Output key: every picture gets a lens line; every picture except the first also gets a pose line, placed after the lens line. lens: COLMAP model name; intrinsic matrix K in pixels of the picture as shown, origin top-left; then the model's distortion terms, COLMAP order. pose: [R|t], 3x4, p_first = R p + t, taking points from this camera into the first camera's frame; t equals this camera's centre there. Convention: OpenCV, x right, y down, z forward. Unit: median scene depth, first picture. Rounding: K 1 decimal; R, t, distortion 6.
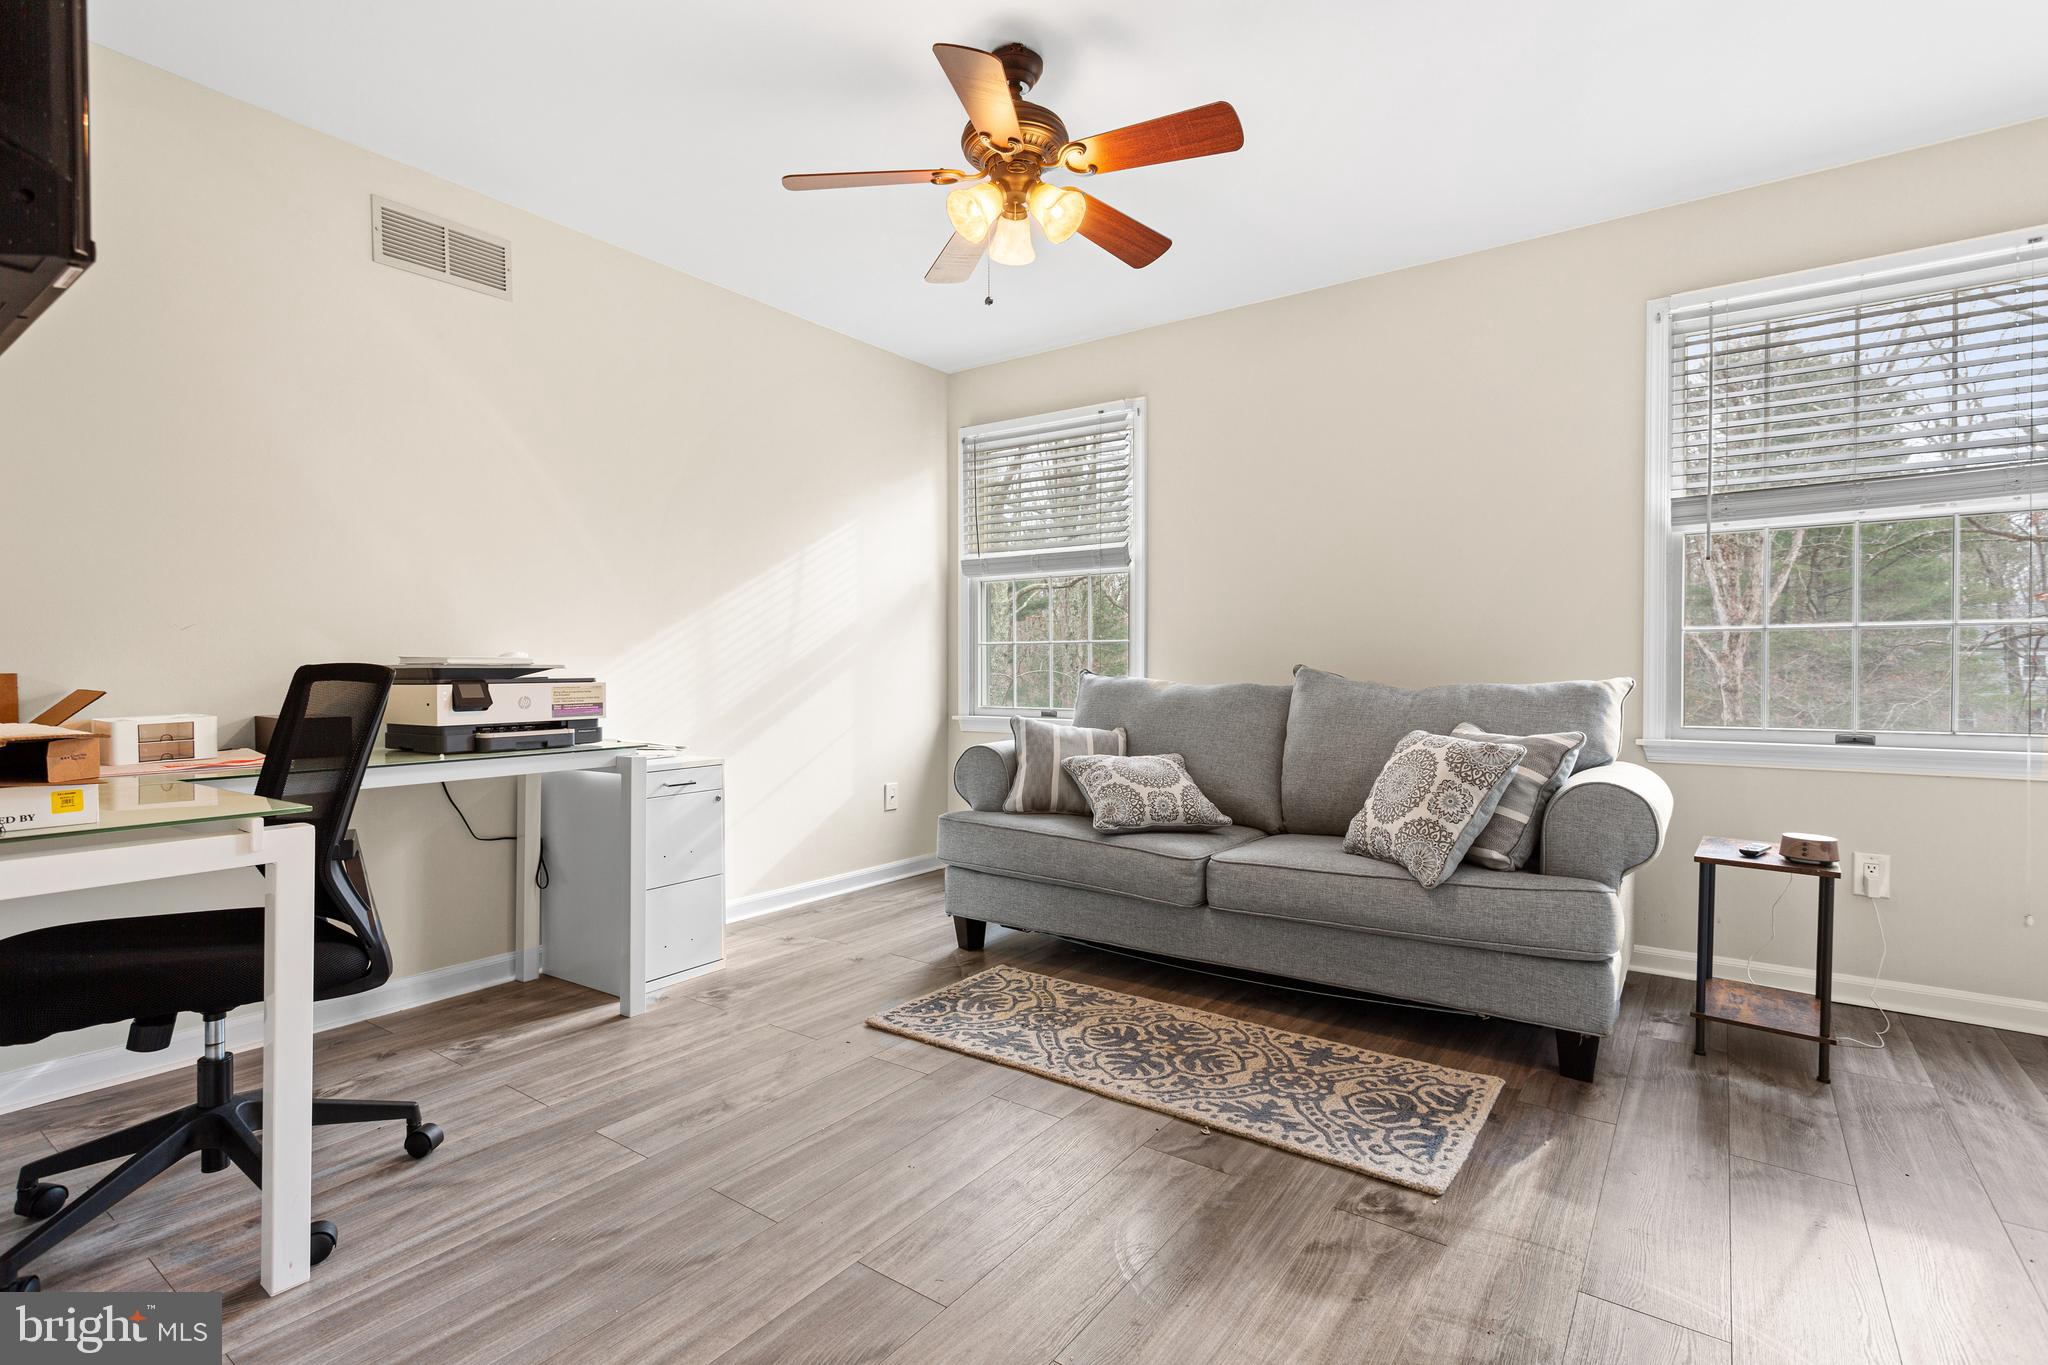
lens RADIAL K [[968.2, 0, 1011.6], [0, 968.2, 673.9], [0, 0, 1]] dist [-0.001888, 0.010438]
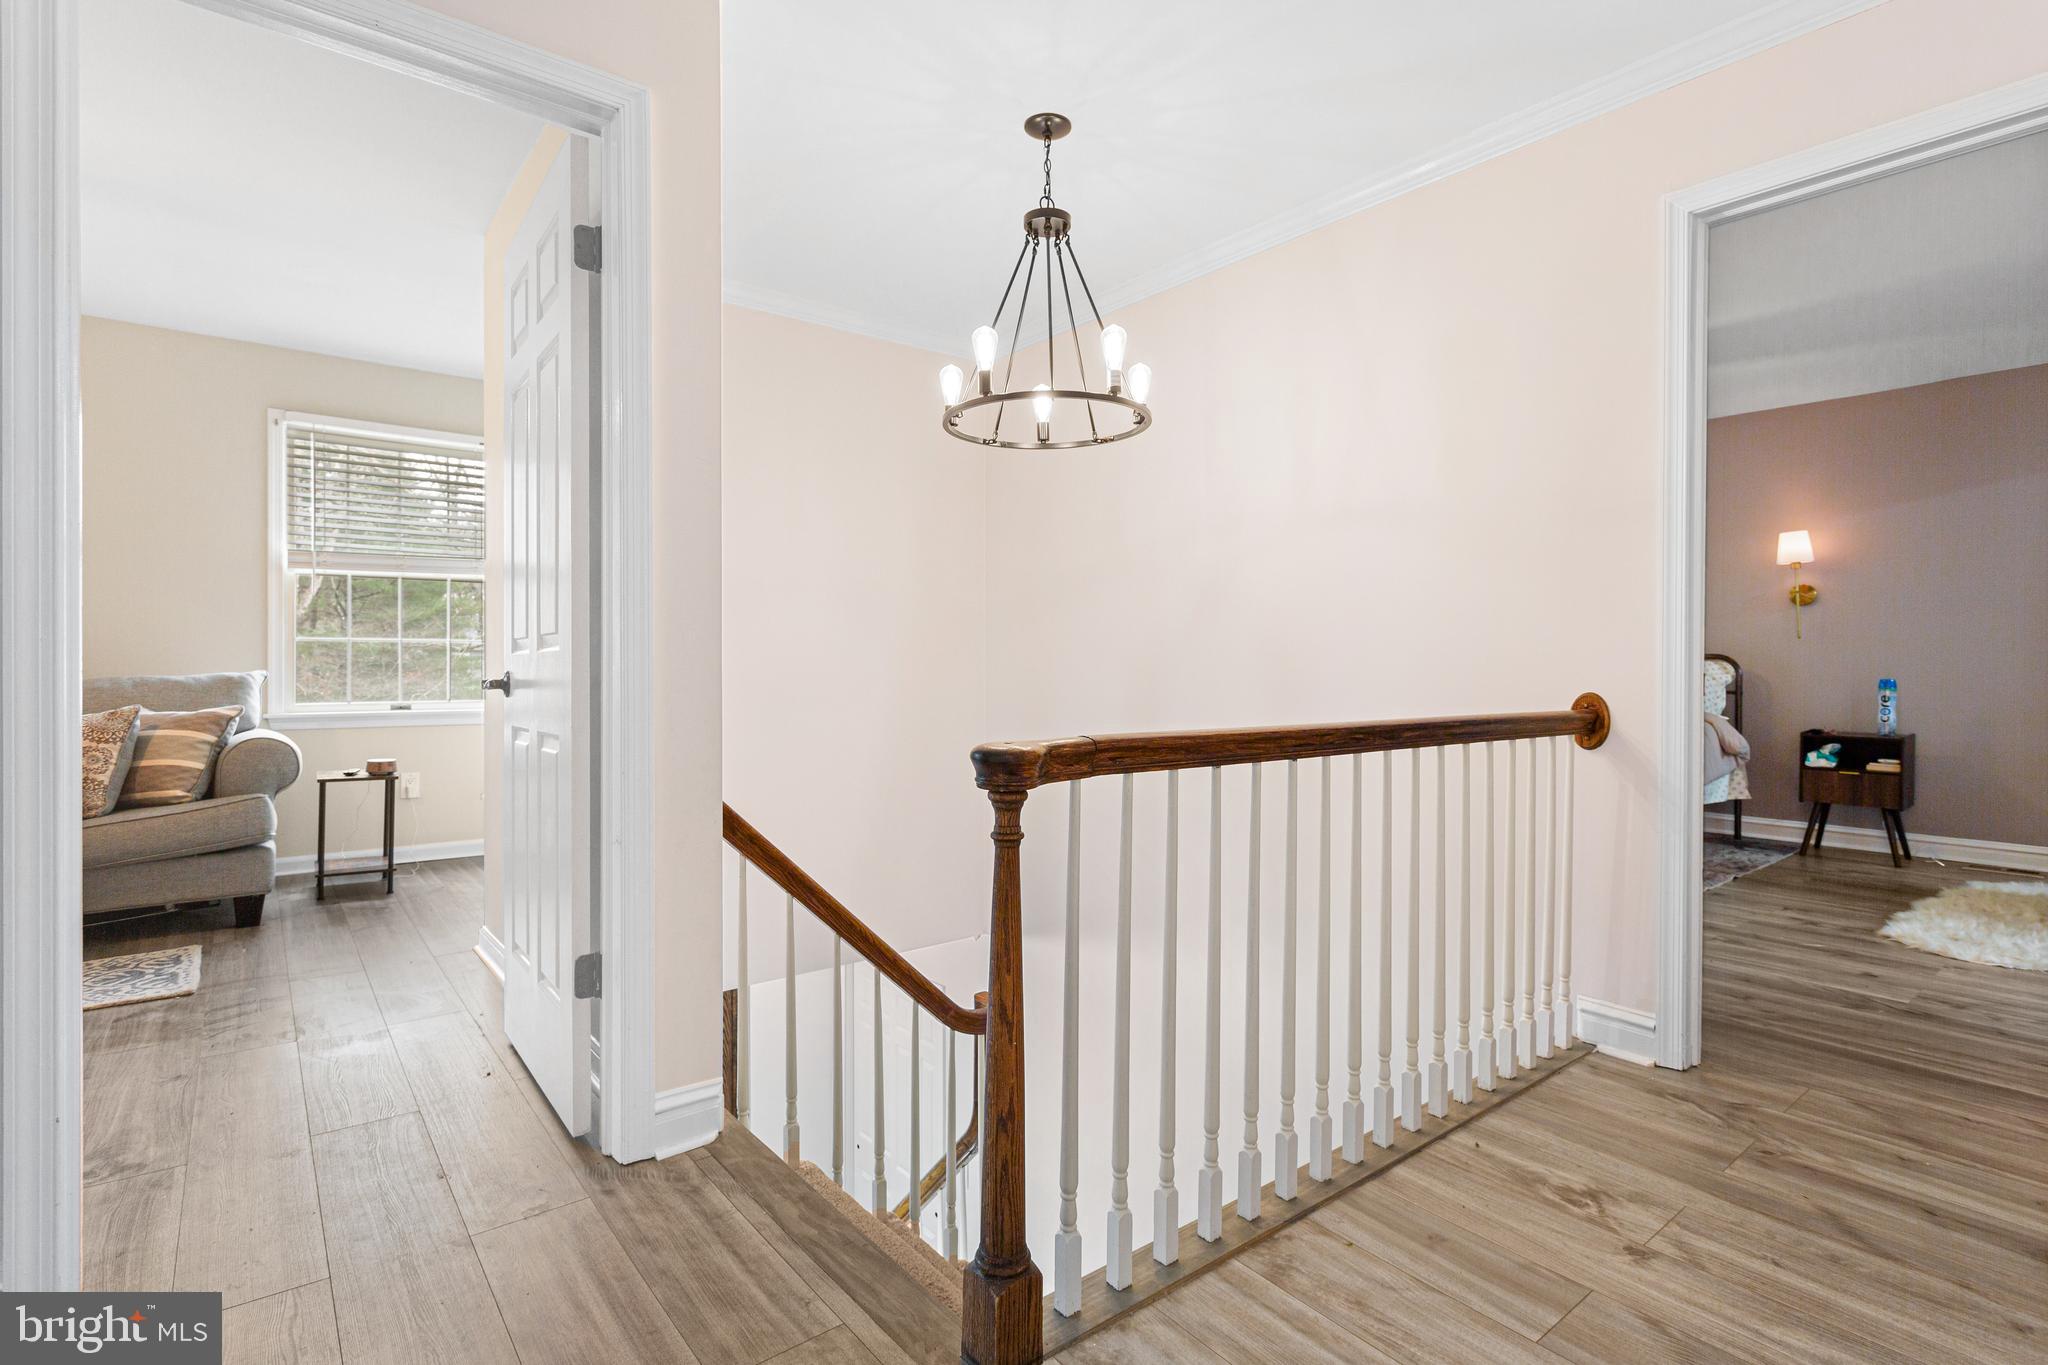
lens RADIAL K [[968.2, 0, 1011.6], [0, 968.2, 673.9], [0, 0, 1]] dist [-0.001888, 0.010438]
pose [[0.273443, -0.000740, 0.961888, -0.525282], [0.011530, 0.999930, -0.002509, 0.029448], [-0.961819, 0.011777, 0.273433, -0.546872]]
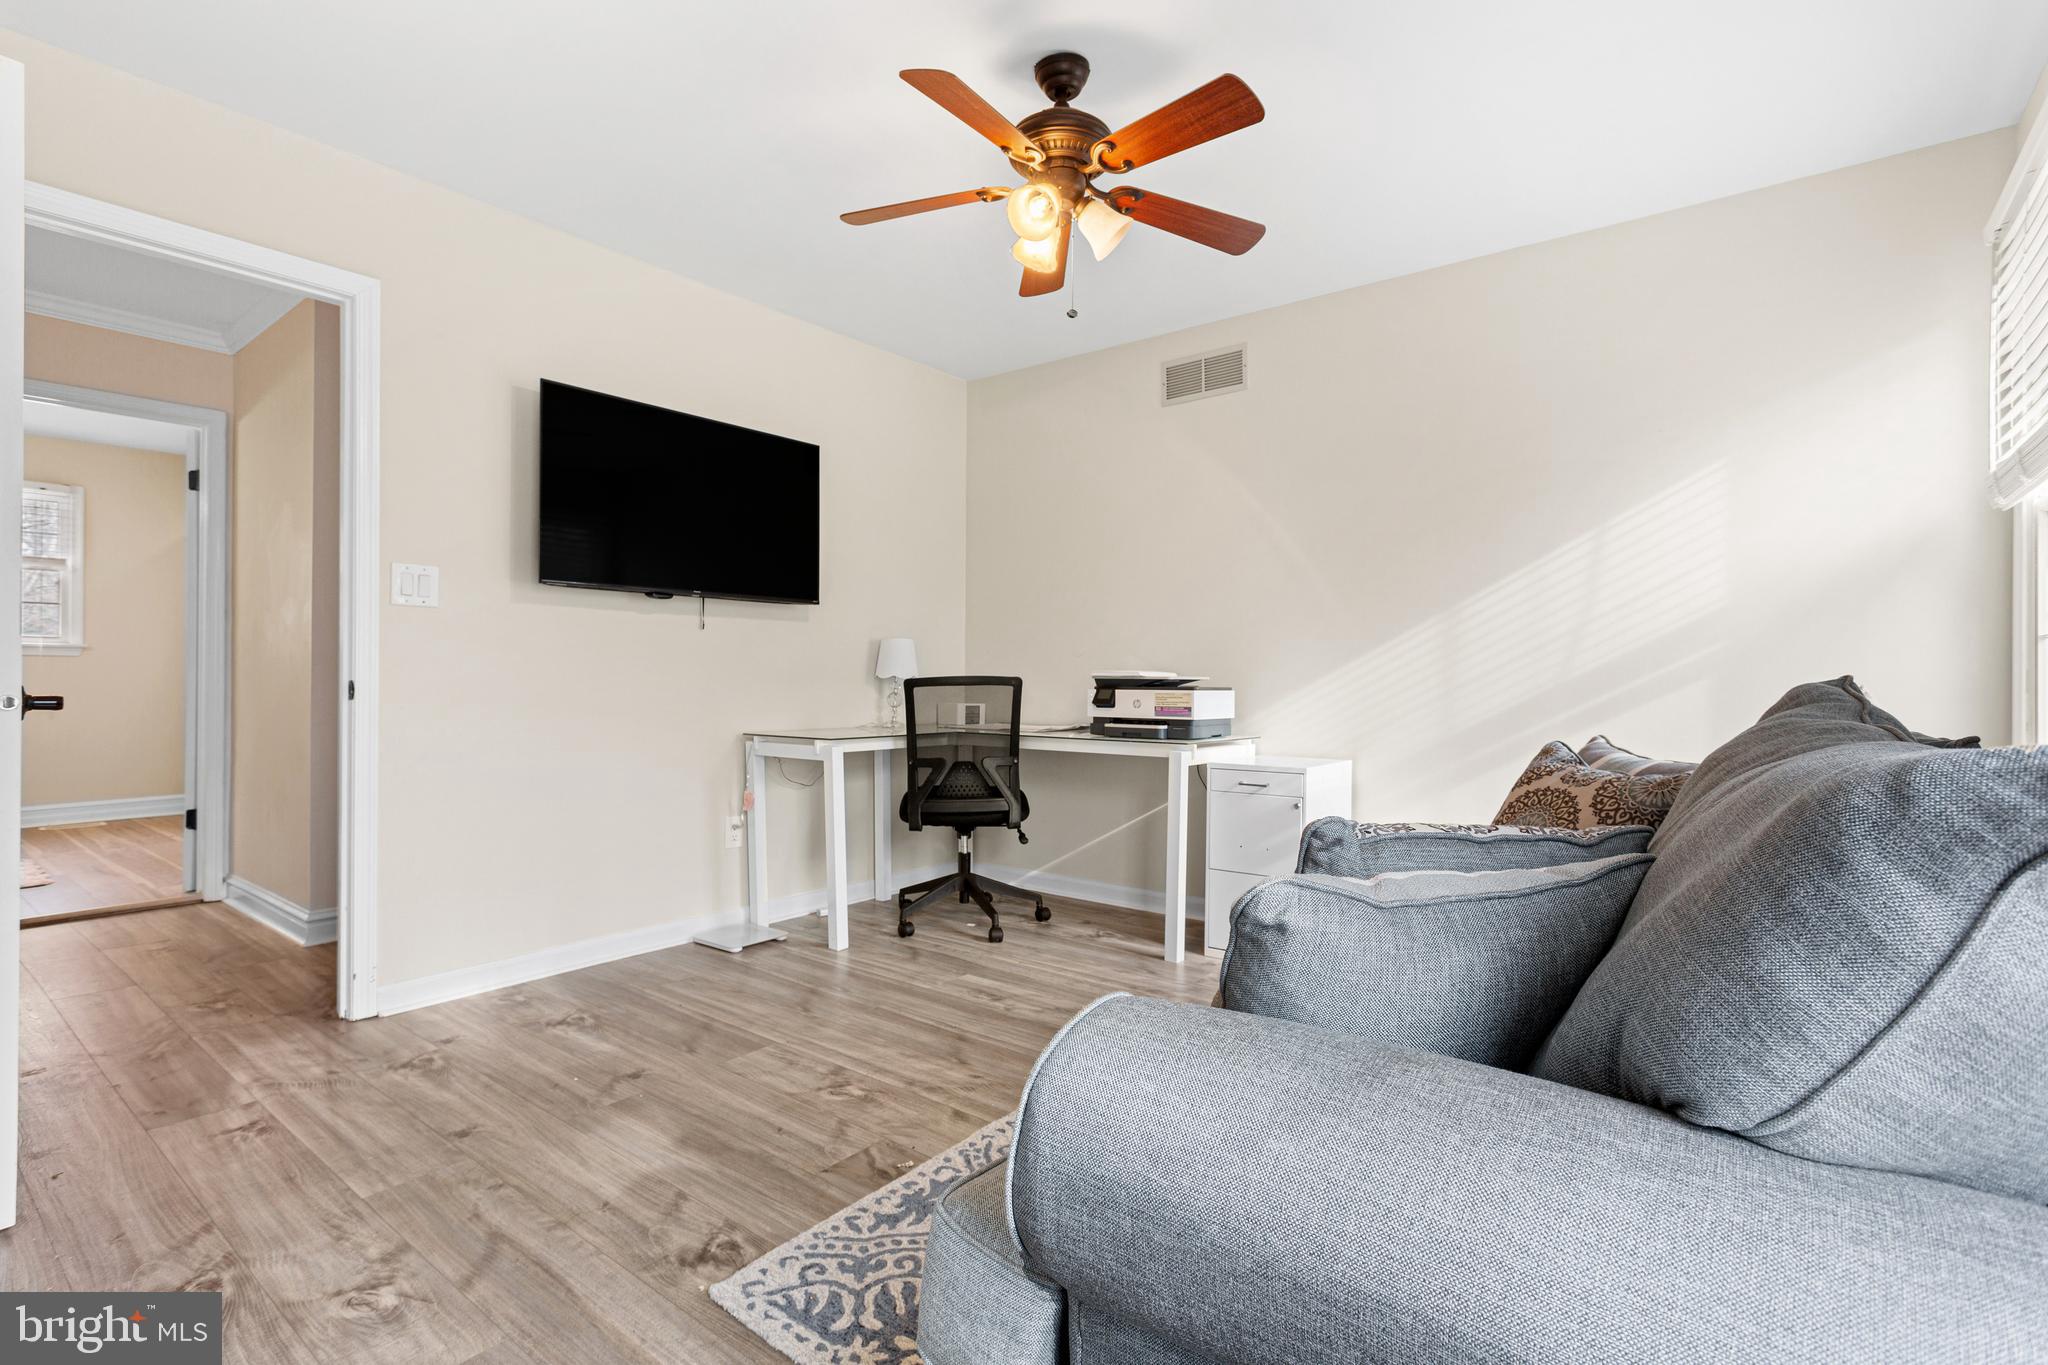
lens RADIAL K [[958.5, 0, 1016.5], [0, 958.5, 672.0], [0, 0, 1]] dist [0.002074, 0.001052]
pose [[-0.037295, -0.004022, -0.999296, 0.924666], [-0.012461, 0.999916, -0.003560, -0.009209], [0.999227, 0.012319, -0.037342, 0.935043]]
